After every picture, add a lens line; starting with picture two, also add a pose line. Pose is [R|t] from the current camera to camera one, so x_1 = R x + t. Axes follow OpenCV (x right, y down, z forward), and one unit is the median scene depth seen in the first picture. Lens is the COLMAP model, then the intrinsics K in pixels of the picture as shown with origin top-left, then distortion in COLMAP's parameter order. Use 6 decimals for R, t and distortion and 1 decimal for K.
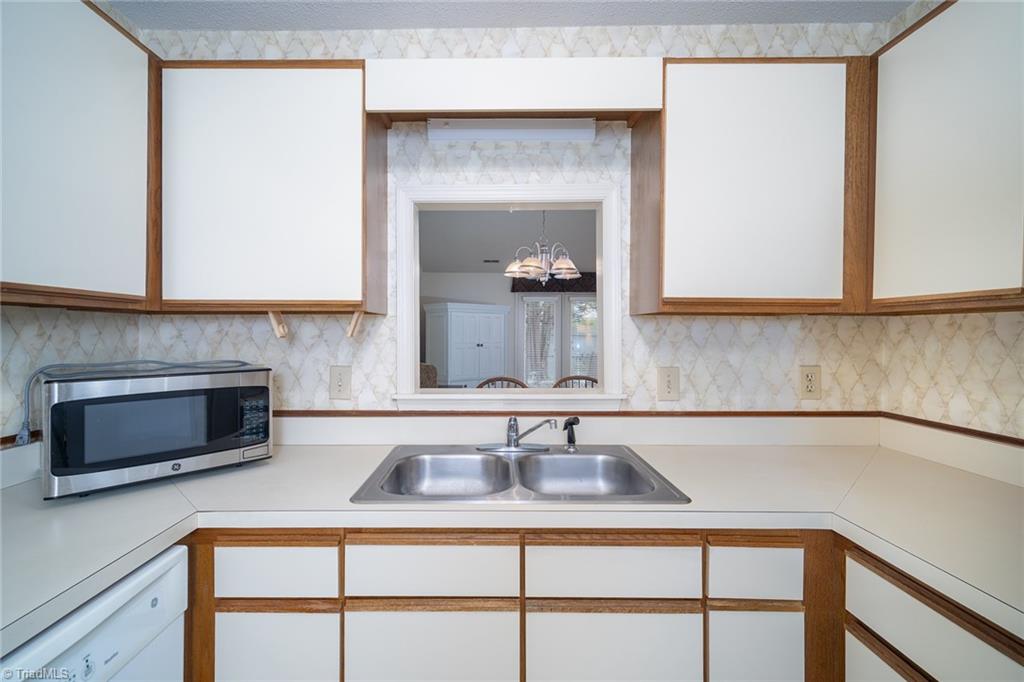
lens RADIAL K [[449.2, 0, 507.5], [0, 449.2, 335.8], [0, 0, 1]] dist [0.005006, 0.000430]
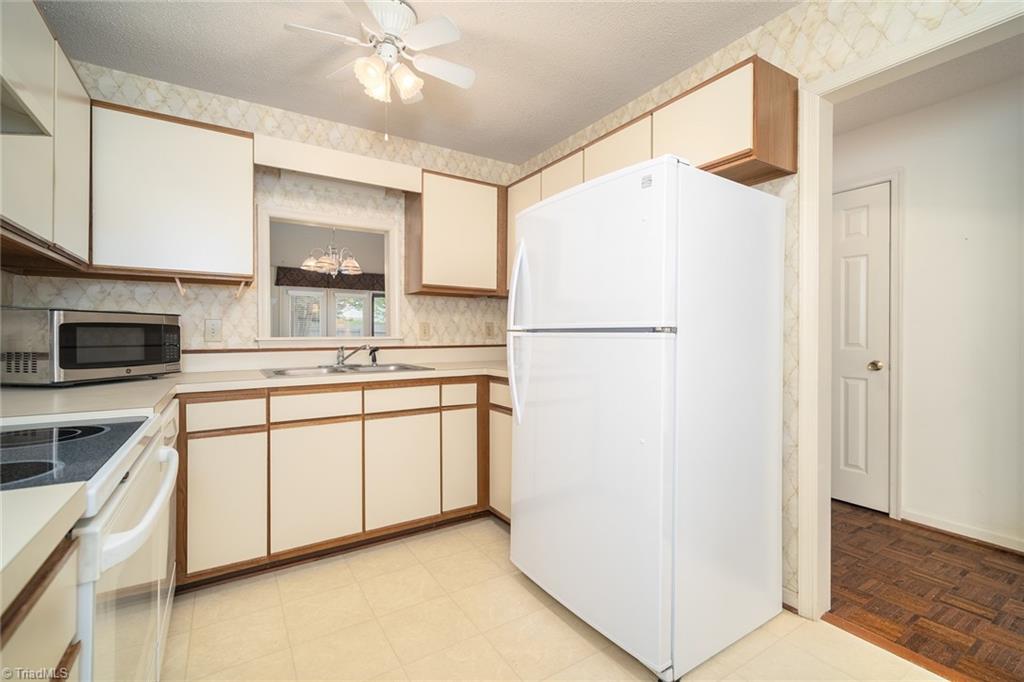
lens RADIAL K [[449.2, 0, 510.0], [0, 449.2, 337.3], [0, 0, 1]] dist [0.005006, 0.000430]
pose [[0.853070, -0.000438, 0.521796, -0.329047], [0.004303, 0.999972, -0.006195, 0.147502], [-0.521779, 0.007530, 0.853048, -0.820167]]
